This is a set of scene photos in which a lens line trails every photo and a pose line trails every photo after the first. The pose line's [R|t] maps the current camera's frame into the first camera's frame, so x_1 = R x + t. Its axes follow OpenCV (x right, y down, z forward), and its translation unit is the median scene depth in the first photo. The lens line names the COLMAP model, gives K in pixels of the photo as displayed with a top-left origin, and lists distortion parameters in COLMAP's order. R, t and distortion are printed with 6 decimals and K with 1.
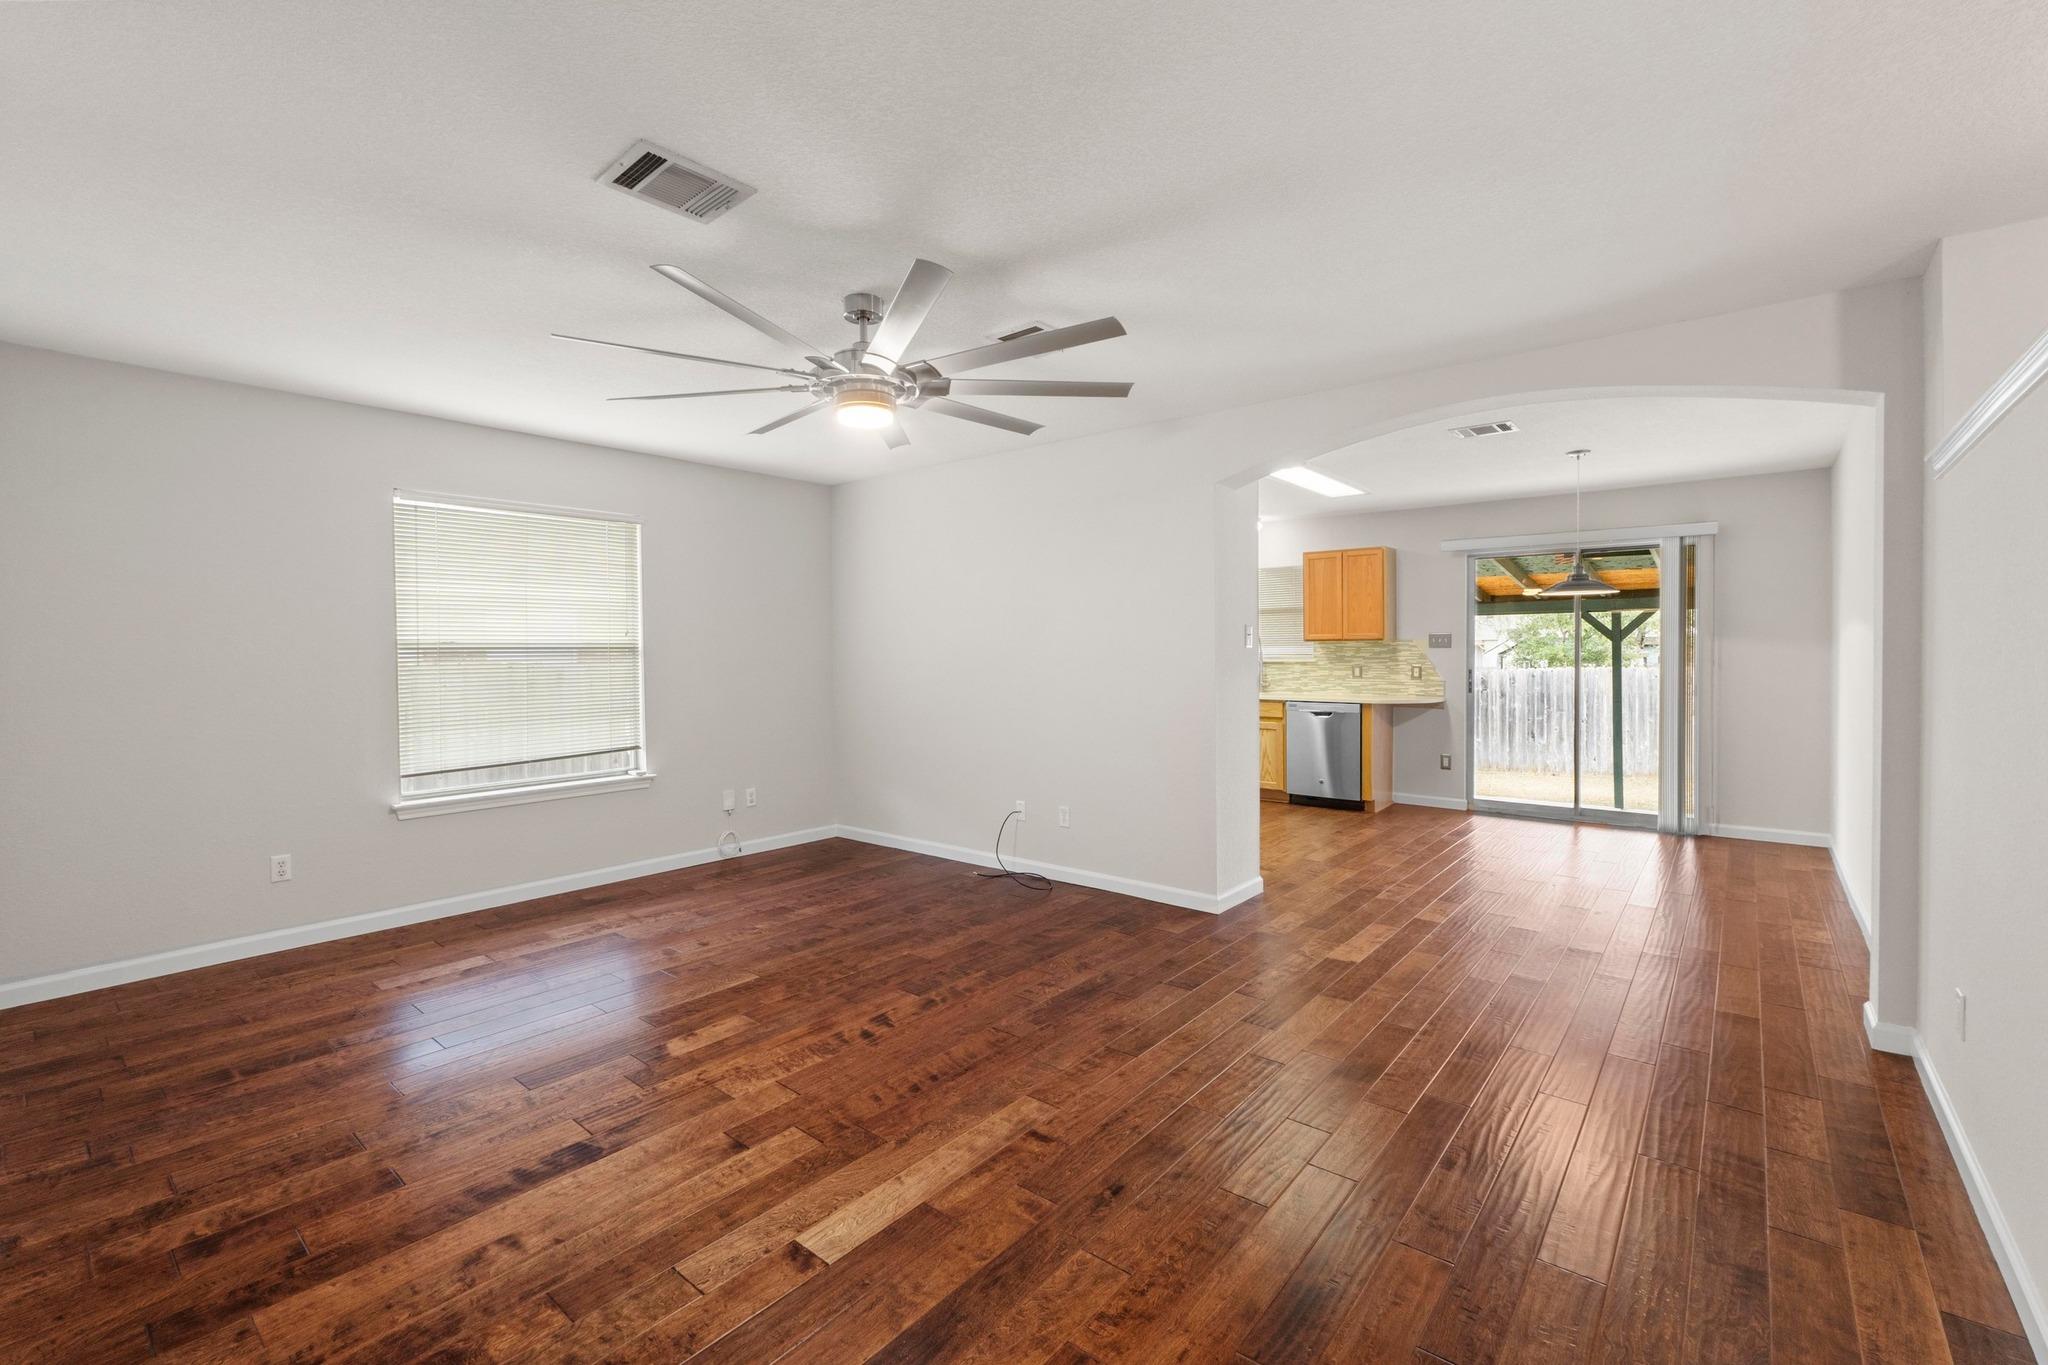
lens RADIAL K [[878.5, 0, 1060.4], [0, 878.5, 668.3], [0, 0, 1]] dist [-0.002266, 0.000125]
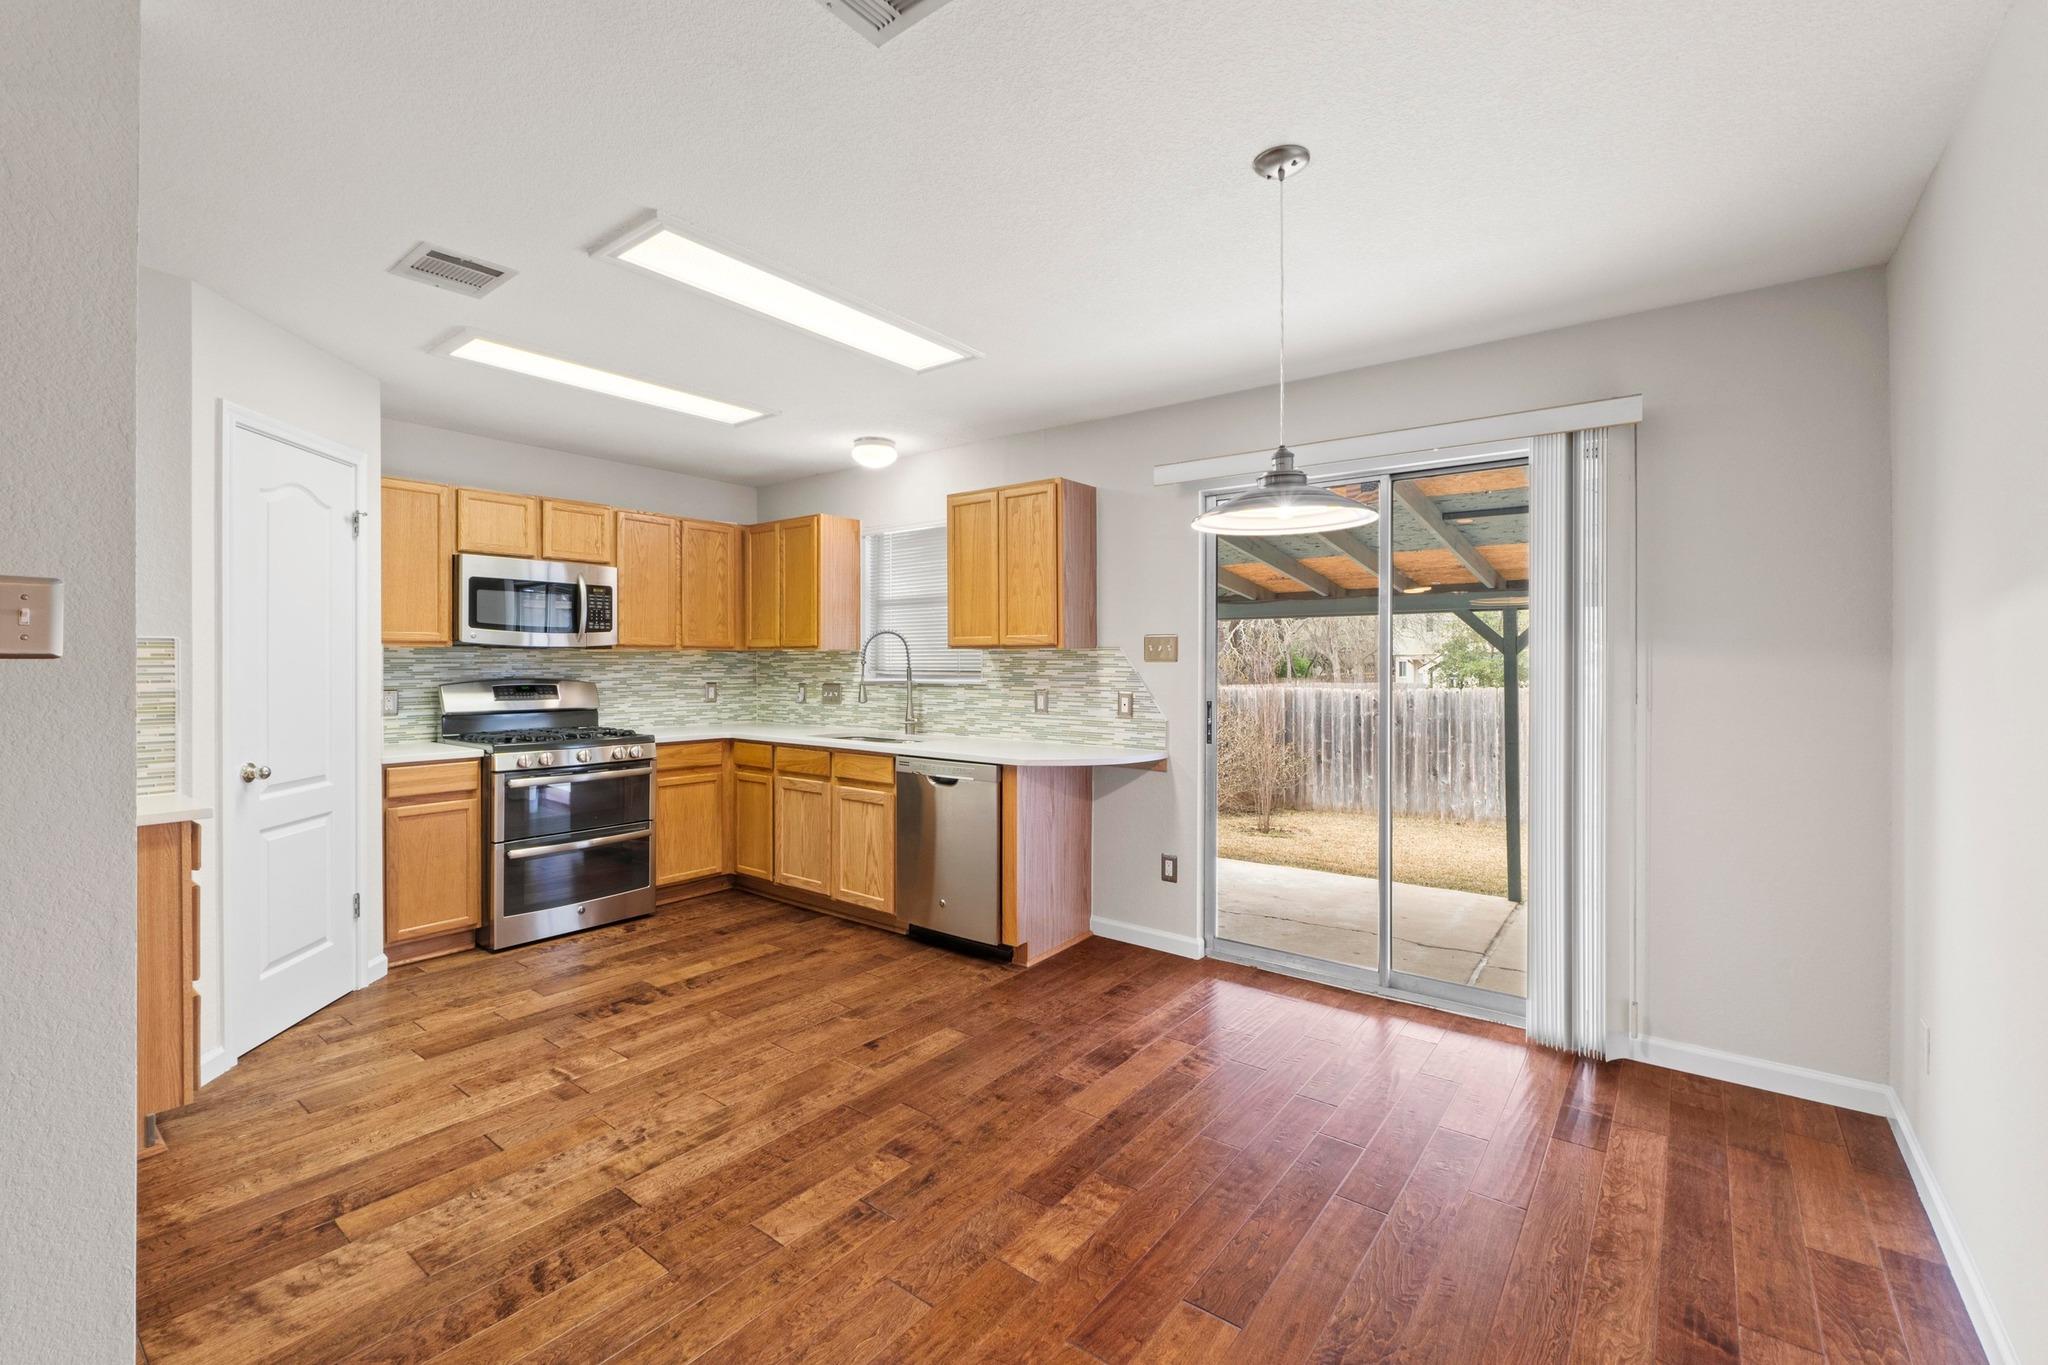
lens RADIAL K [[878.5, 0, 1042.3], [0, 878.5, 663.9], [0, 0, 1]] dist [-0.002266, 0.000125]
pose [[0.999706, 0.006519, 0.023361, 0.332301], [-0.006090, 0.999812, -0.018384, -0.010892], [-0.023477, 0.018236, 0.999558, 0.429881]]
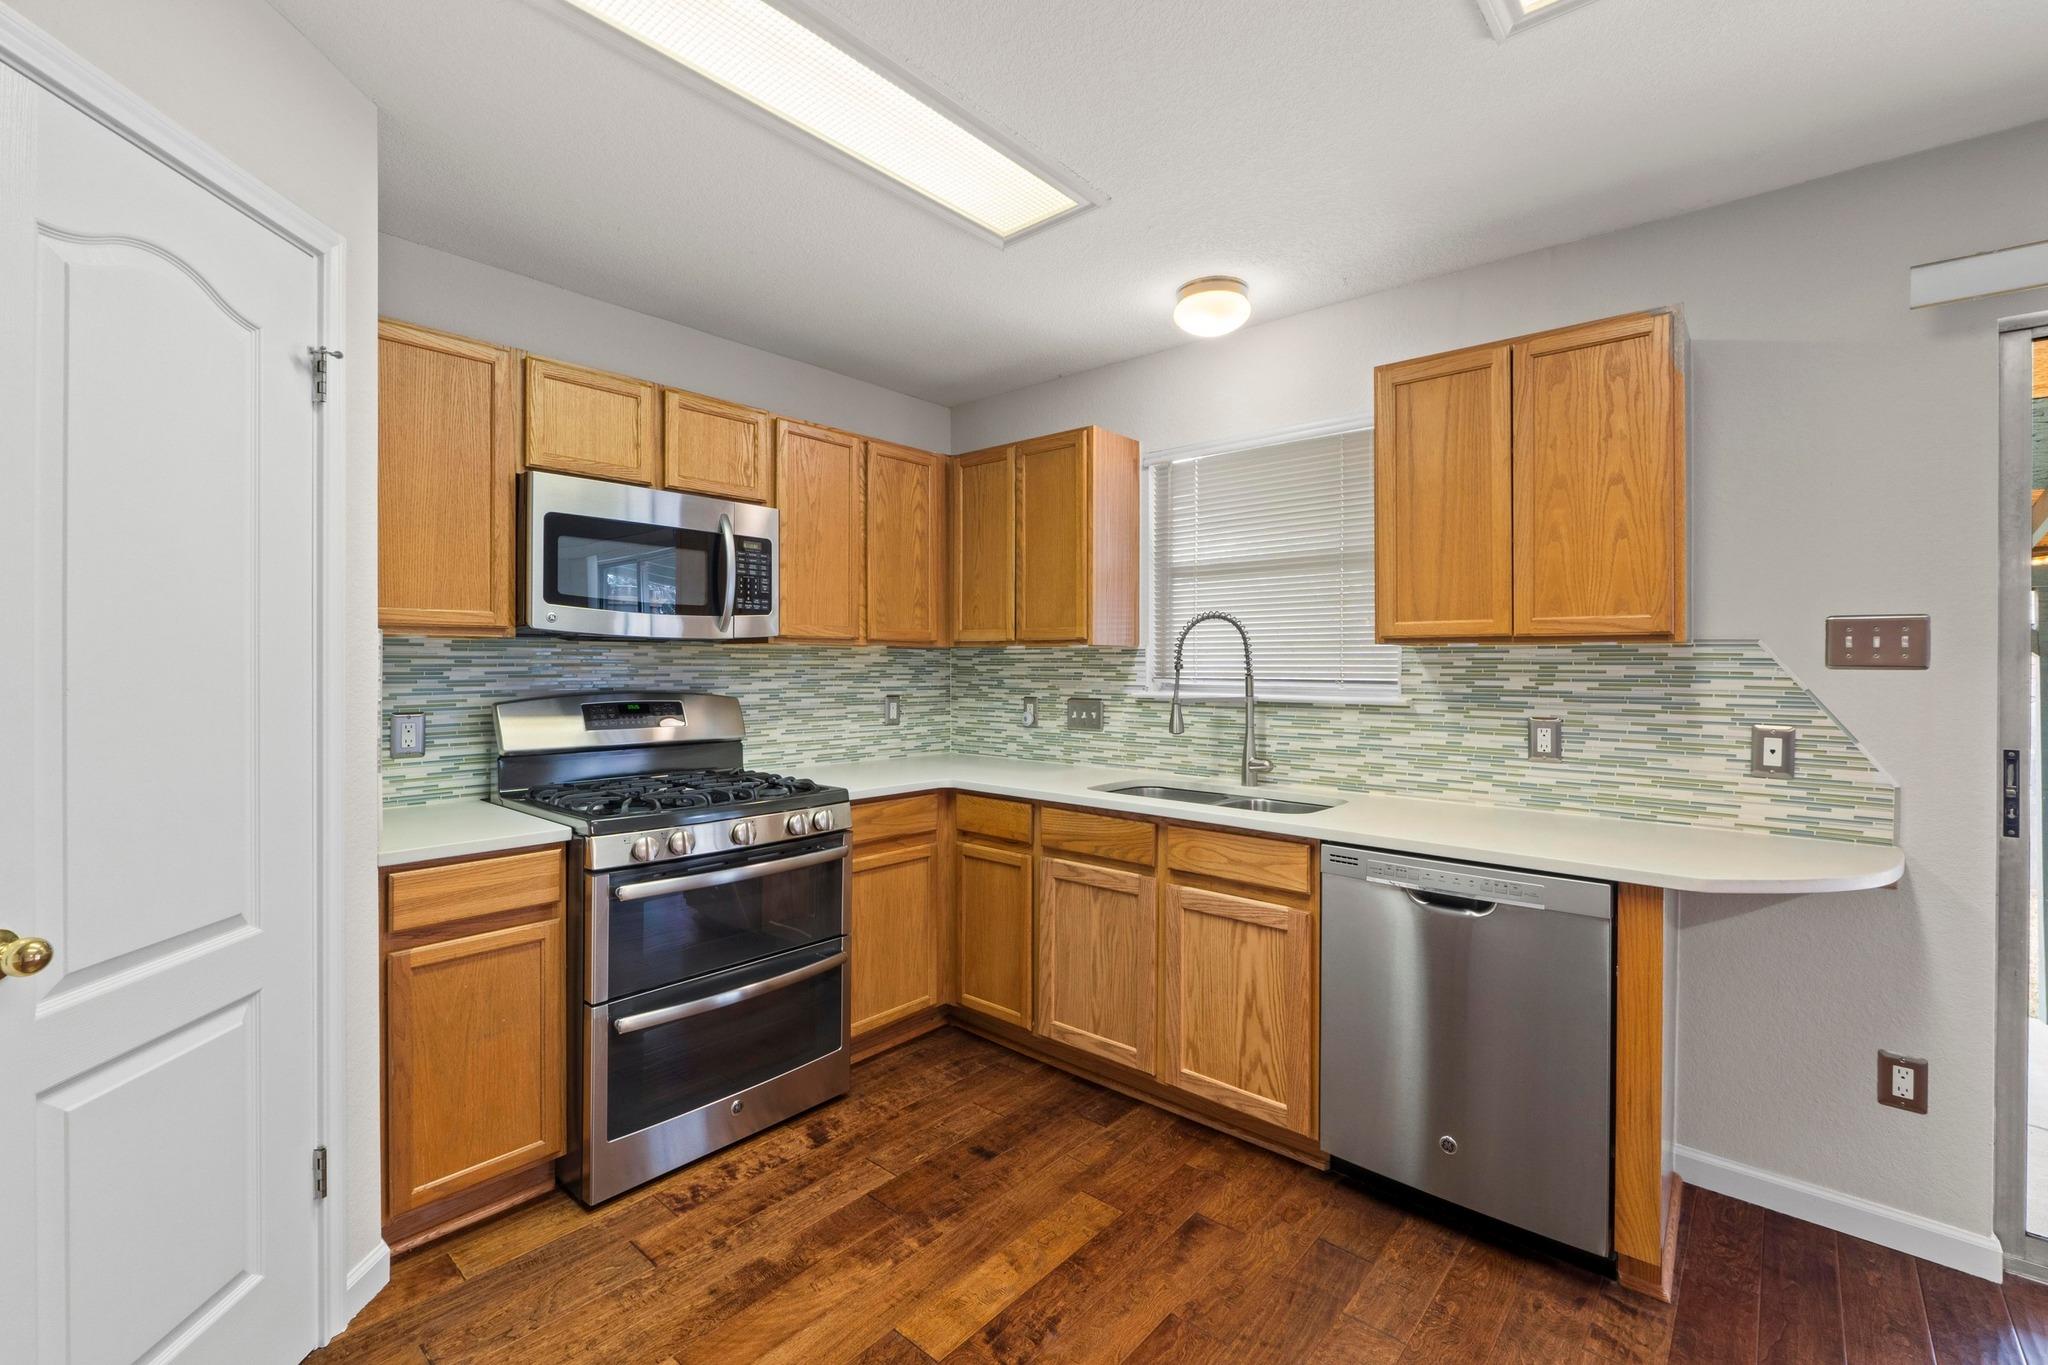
lens RADIAL K [[878.5, 0, 1045.0], [0, 878.5, 666.0], [0, 0, 1]] dist [-0.002266, 0.000125]
pose [[0.999541, 0.009798, -0.028660, 0.168445], [-0.010254, 0.999822, -0.015813, -0.016498], [0.028500, 0.016099, 0.999464, 0.688457]]
